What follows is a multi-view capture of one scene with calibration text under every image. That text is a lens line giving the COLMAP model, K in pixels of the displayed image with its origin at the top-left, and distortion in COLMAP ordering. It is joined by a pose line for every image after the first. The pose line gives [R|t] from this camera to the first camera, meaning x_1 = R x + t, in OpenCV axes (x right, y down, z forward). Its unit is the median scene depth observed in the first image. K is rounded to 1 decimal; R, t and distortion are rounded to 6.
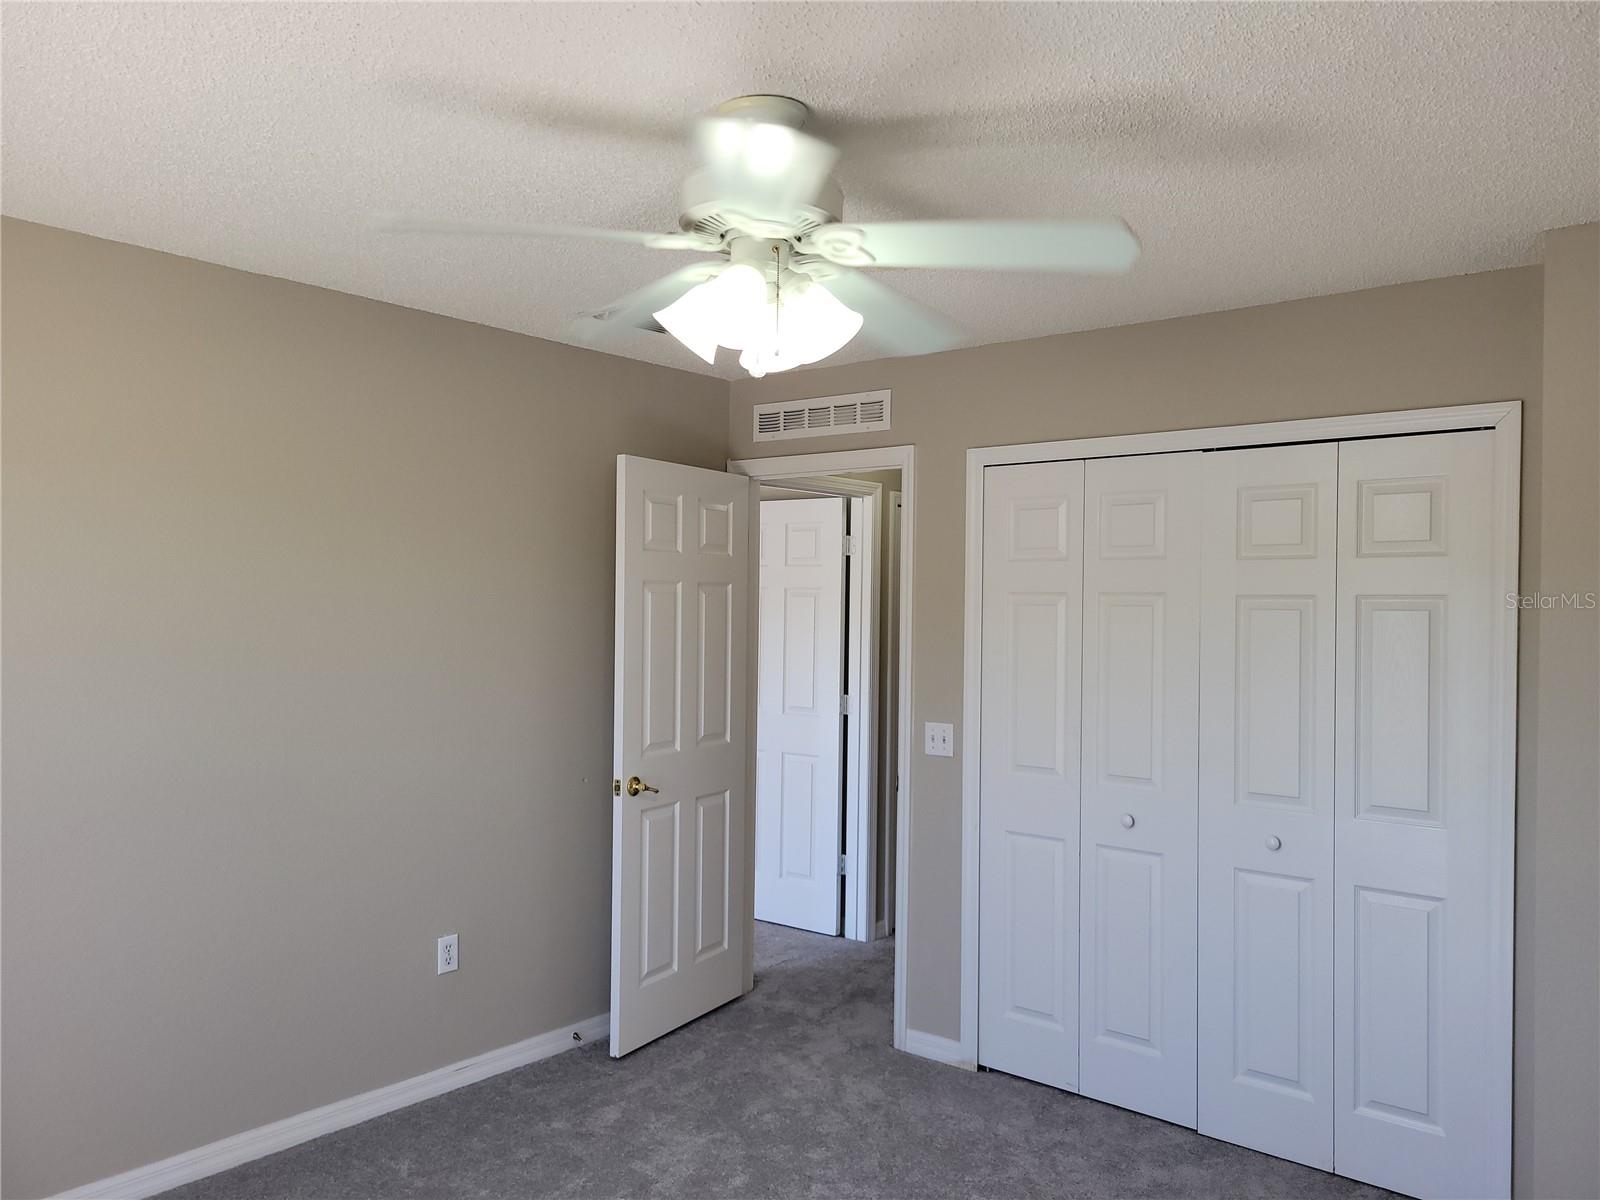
lens RADIAL K [[1206.4, 0, 799.6], [0, 1206.4, 607.4], [0, 0, 1]] dist [0.050884, -0.027800]
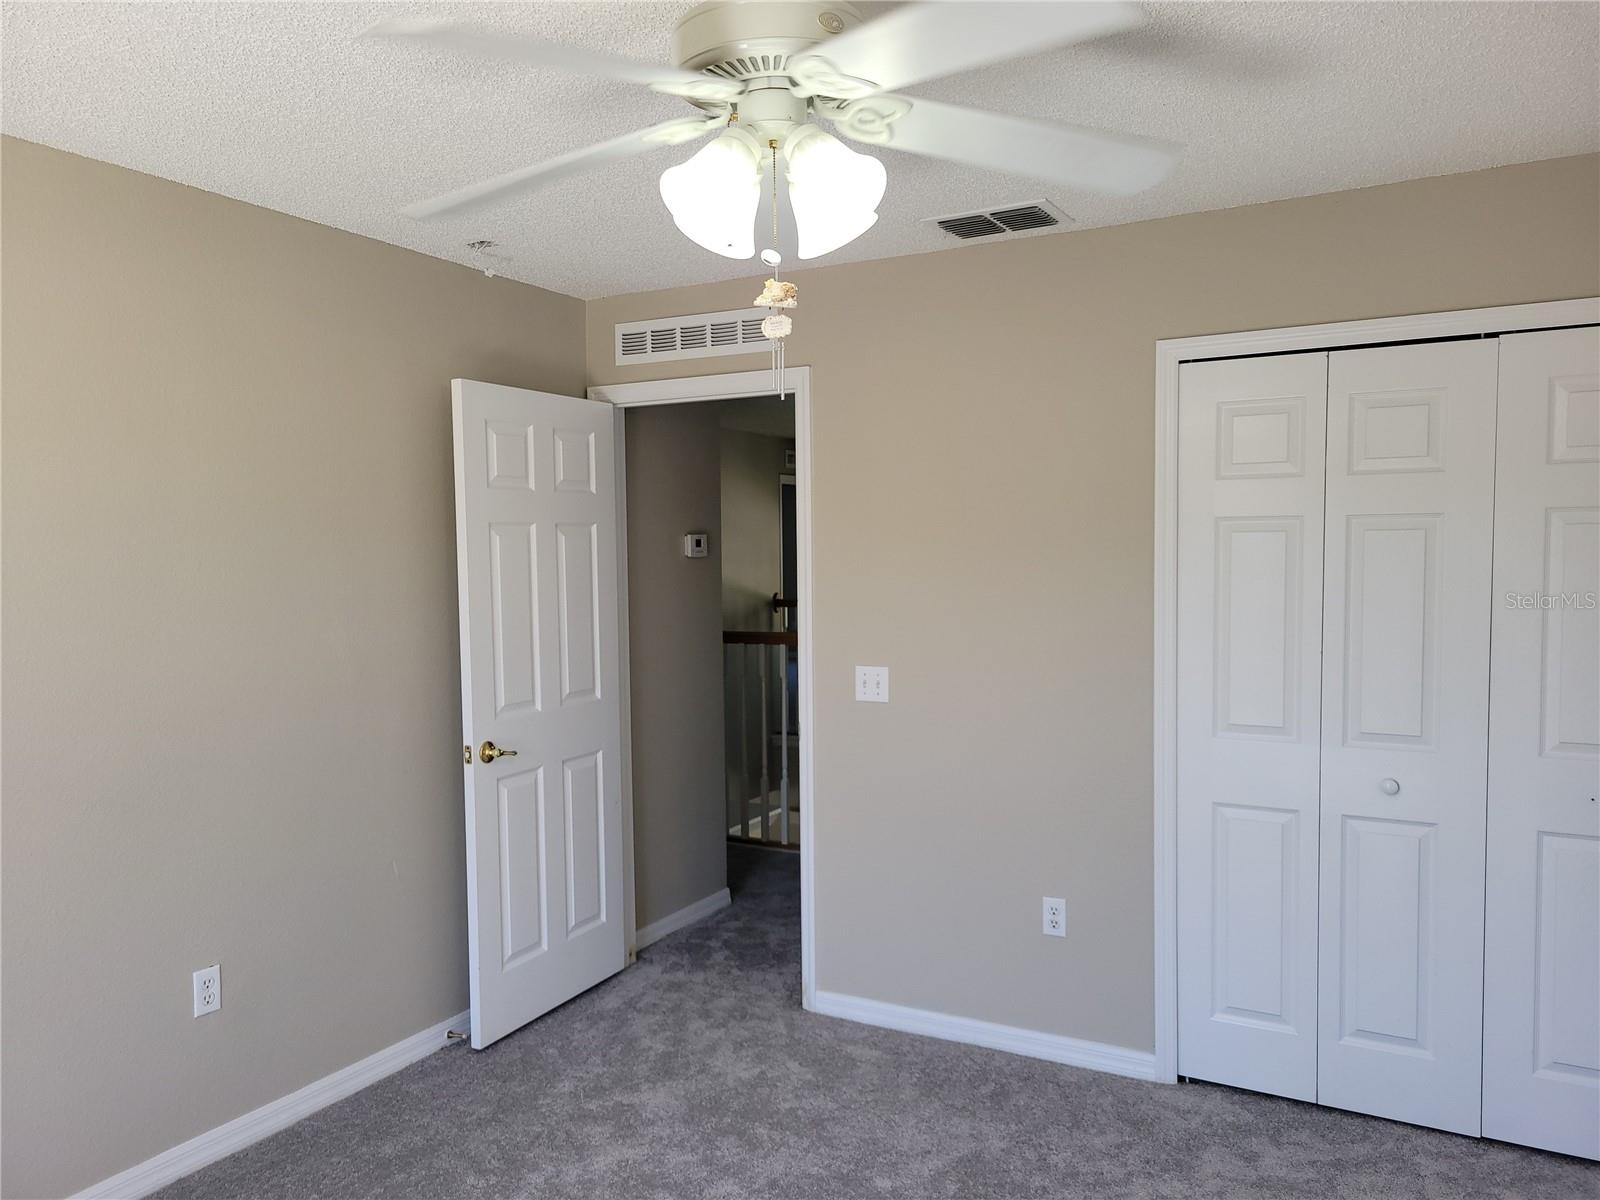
lens RADIAL K [[1206.4, 0, 764.1], [0, 1206.4, 599.8], [0, 0, 1]] dist [0.050884, -0.027800]
pose [[0.981958, -0.039956, 0.184829, -0.105101], [0.031766, 0.998387, 0.047066, -0.001316], [-0.186411, -0.040346, 0.981643, 0.088472]]
